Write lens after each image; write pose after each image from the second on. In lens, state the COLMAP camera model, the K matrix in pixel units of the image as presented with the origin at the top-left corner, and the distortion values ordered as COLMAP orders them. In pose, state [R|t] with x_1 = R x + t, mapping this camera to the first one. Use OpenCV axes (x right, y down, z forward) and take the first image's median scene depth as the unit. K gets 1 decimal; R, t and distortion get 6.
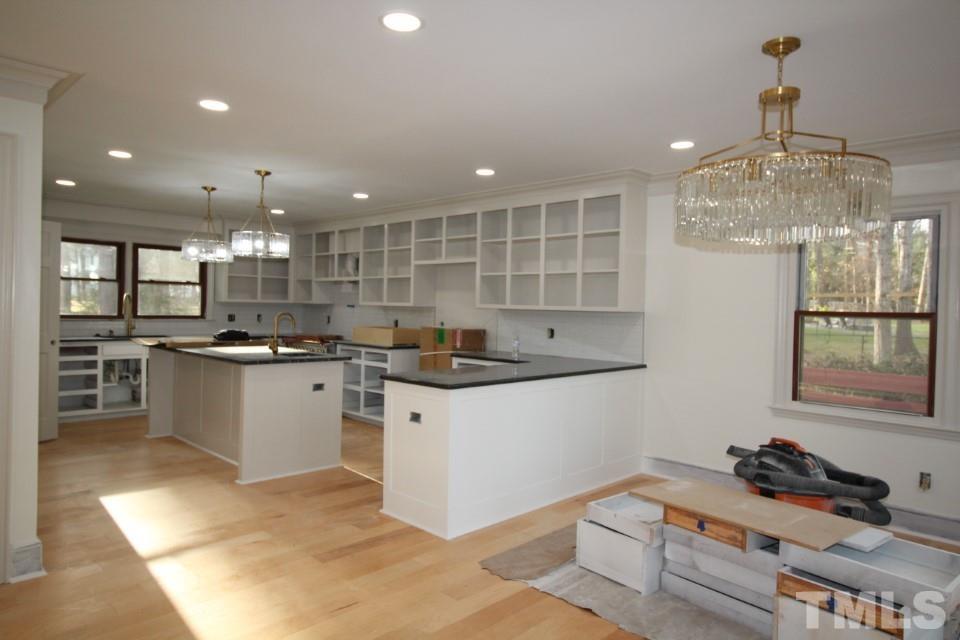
lens RADIAL K [[611.2, 0, 480.7], [0, 611.2, 313.4], [0, 0, 1]] dist [0.006995, -0.007454]
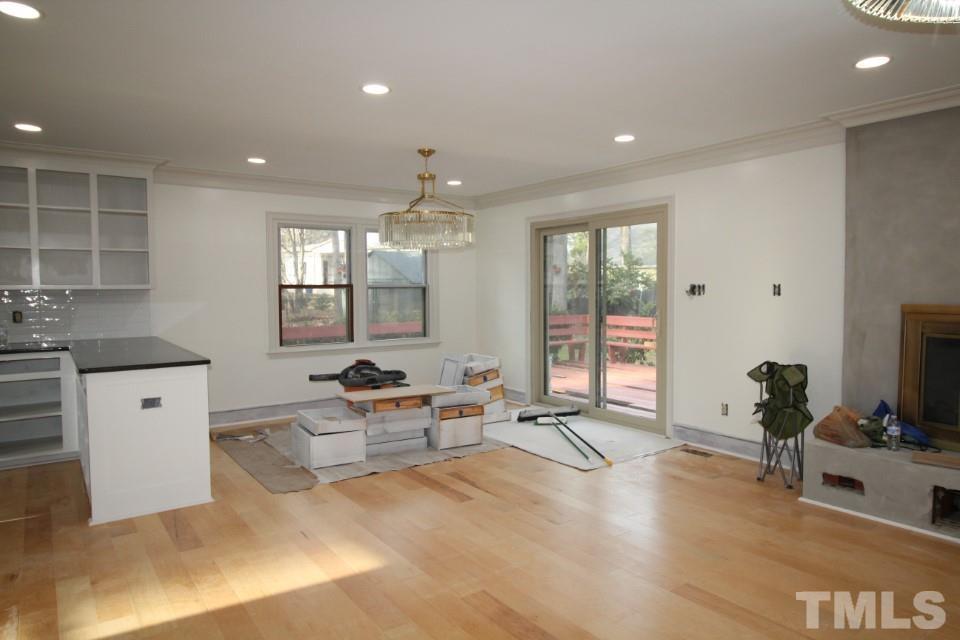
lens RADIAL K [[611.2, 0, 482.6], [0, 611.2, 315.3], [0, 0, 1]] dist [0.006995, -0.007454]
pose [[0.165562, -0.068938, 0.983787, -0.904700], [0.019101, 0.997591, 0.066691, -0.020898], [-0.986014, 0.007750, 0.166480, 0.303151]]
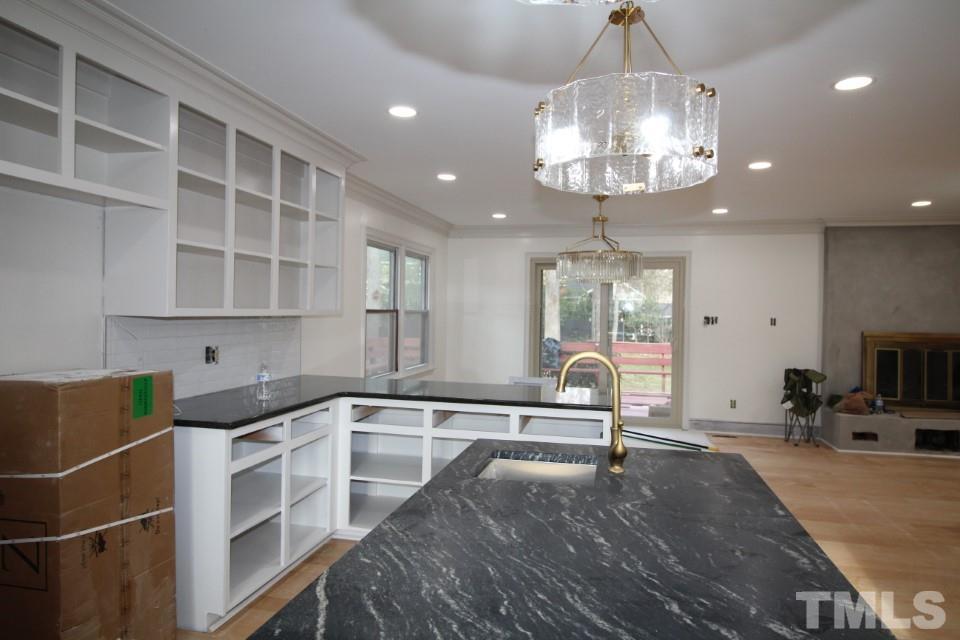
lens RADIAL K [[611.2, 0, 481.2], [0, 611.2, 313.4], [0, 0, 1]] dist [0.006995, -0.007454]
pose [[-0.519959, -0.038182, 0.853337, -0.751293], [-0.020380, 0.999271, 0.032294, -0.045318], [-0.853948, -0.000600, -0.520358, 1.569416]]
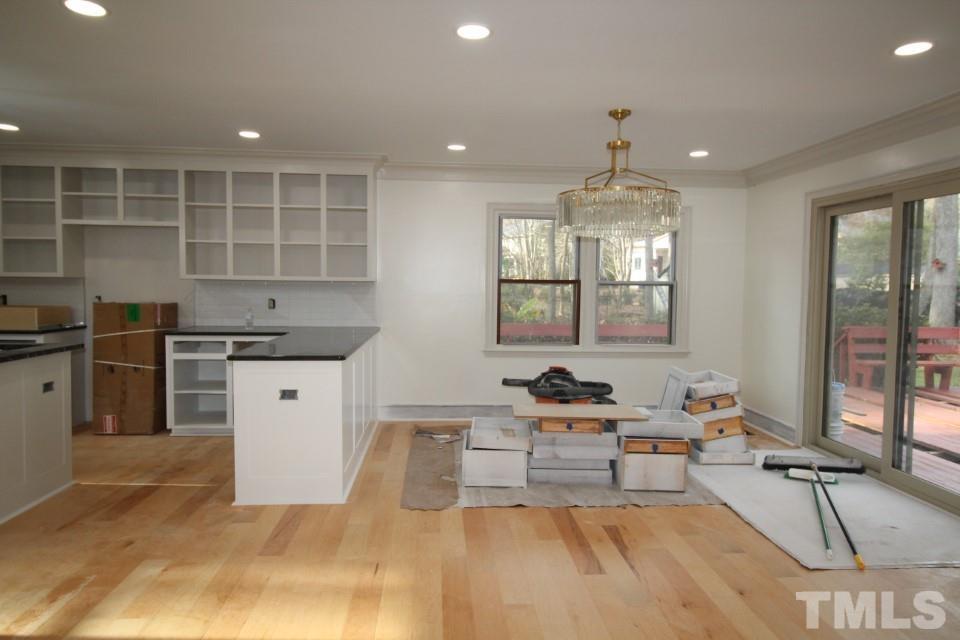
lens RADIAL K [[611.2, 0, 480.6], [0, 611.2, 313.9], [0, 0, 1]] dist [0.006995, -0.007454]
pose [[0.659841, -0.053893, 0.749470, -0.587683], [0.010232, 0.997977, 0.062754, -0.013772], [-0.751335, -0.033739, 0.659058, 0.130869]]
